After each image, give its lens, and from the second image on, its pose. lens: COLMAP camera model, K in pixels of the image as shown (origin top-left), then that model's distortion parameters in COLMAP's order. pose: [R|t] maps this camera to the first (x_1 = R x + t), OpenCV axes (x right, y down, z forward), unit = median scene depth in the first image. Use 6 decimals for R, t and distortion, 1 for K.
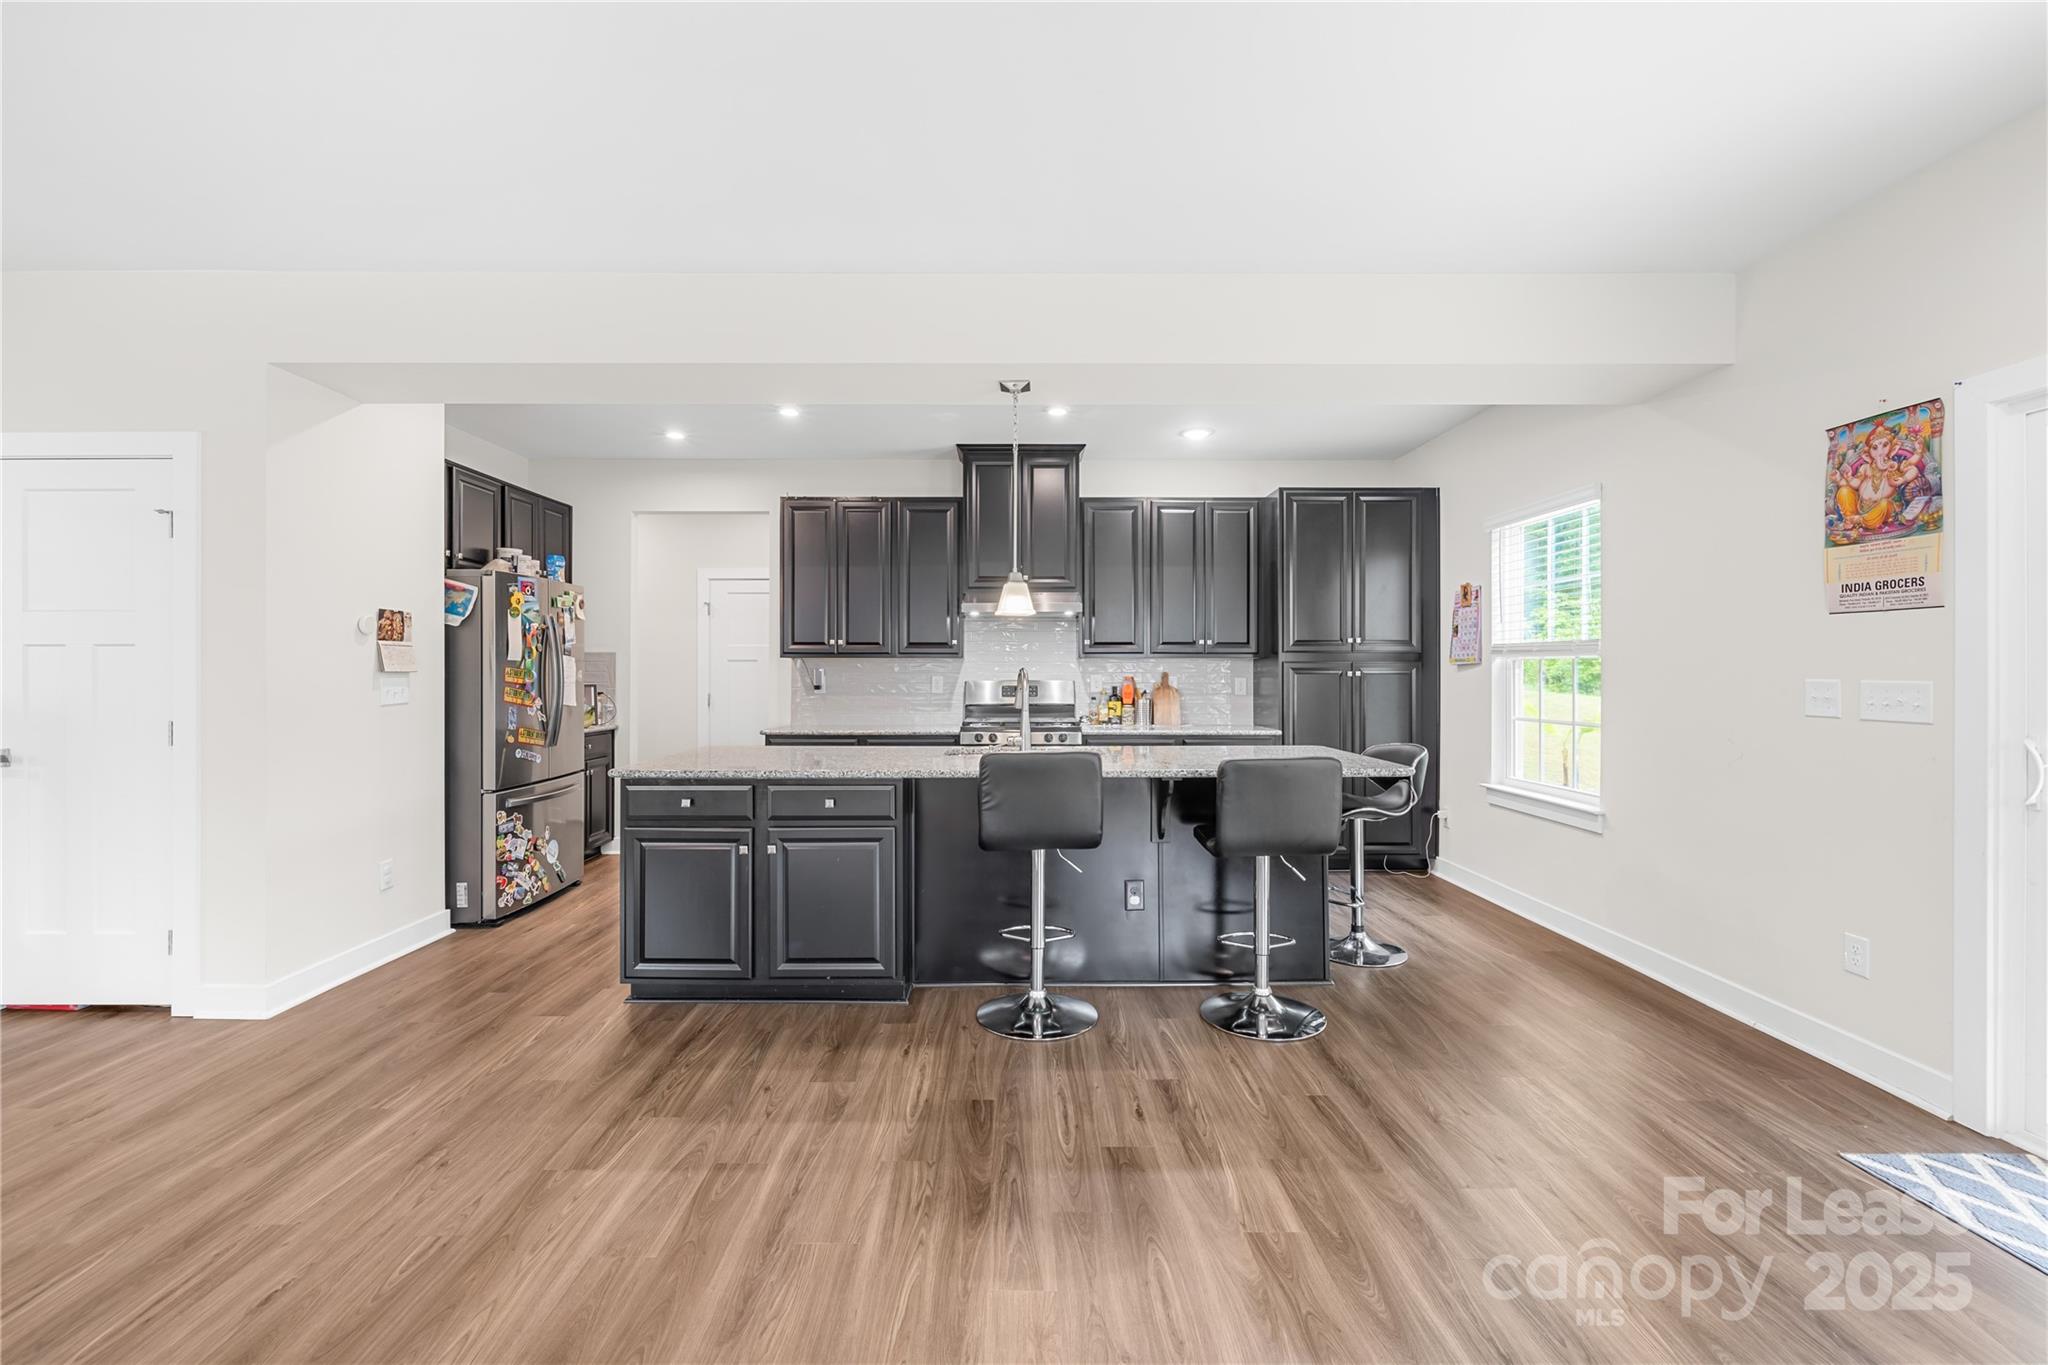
lens RADIAL K [[863.3, 0, 1009.6], [0, 863.3, 670.7], [0, 0, 1]] dist [0.000339, -0.000170]
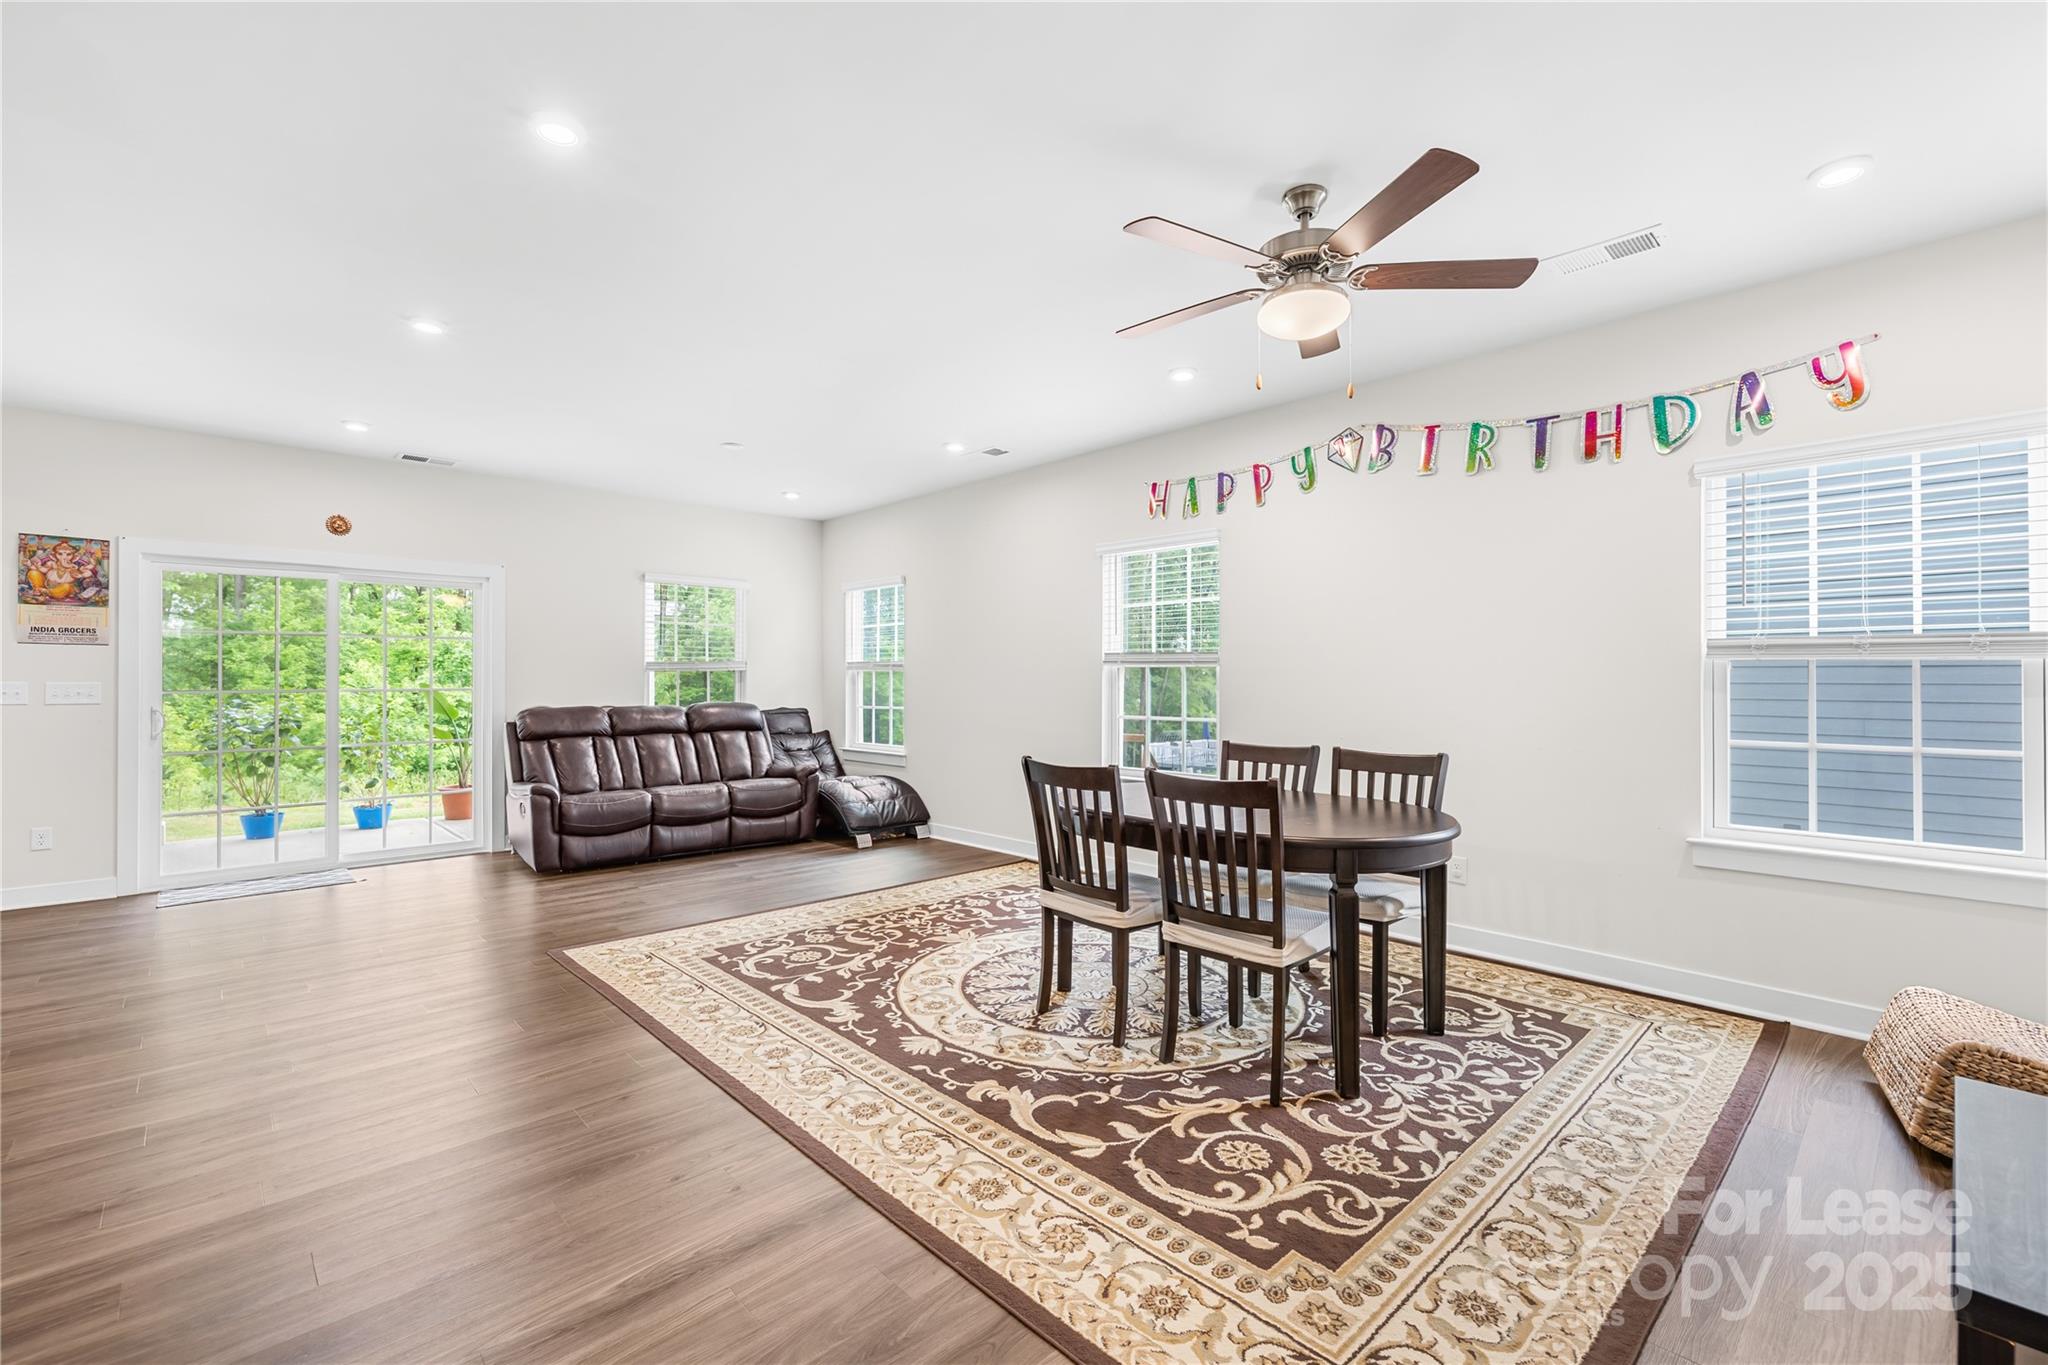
lens RADIAL K [[868.4, 0, 1012.4], [0, 868.4, 673.9], [0, 0, 1]] dist [-0.001587, -0.000210]
pose [[-0.683771, 0.004426, 0.729683, -1.162121], [0.000479, 0.999984, -0.005616, 0.003241], [-0.729696, -0.003491, -0.683762, 0.539962]]
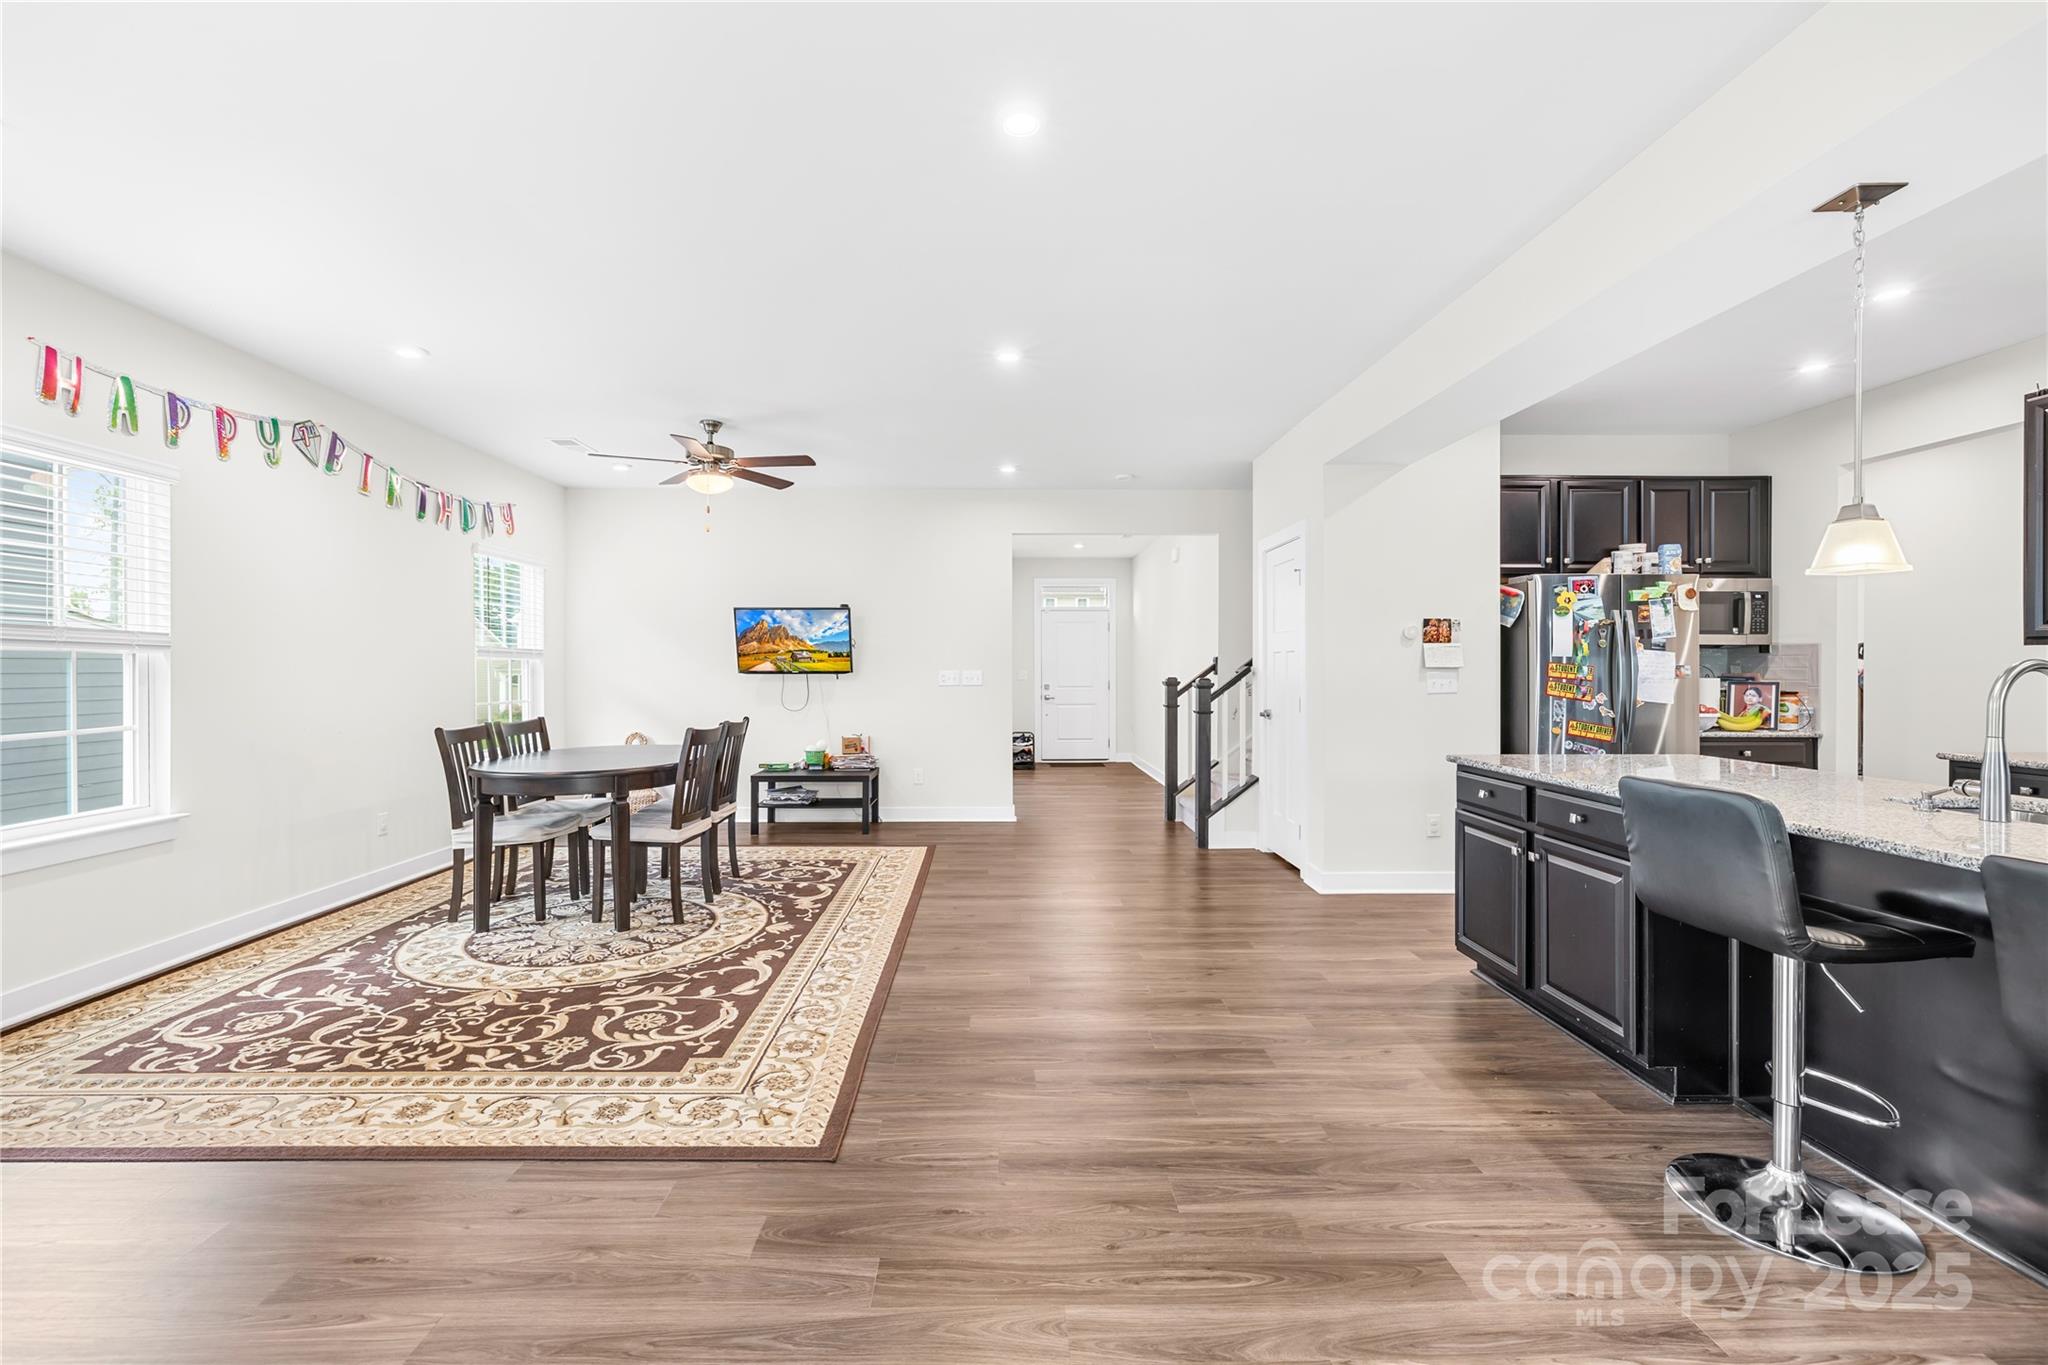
lens RADIAL K [[863.3, 0, 1009.6], [0, 863.3, 670.7], [0, 0, 1]] dist [0.000339, -0.000170]
pose [[0.014155, 0.003043, -0.999895, 0.538207], [0.000686, 0.999995, 0.003053, 0.002020], [0.999900, -0.000729, 0.014153, 0.346080]]
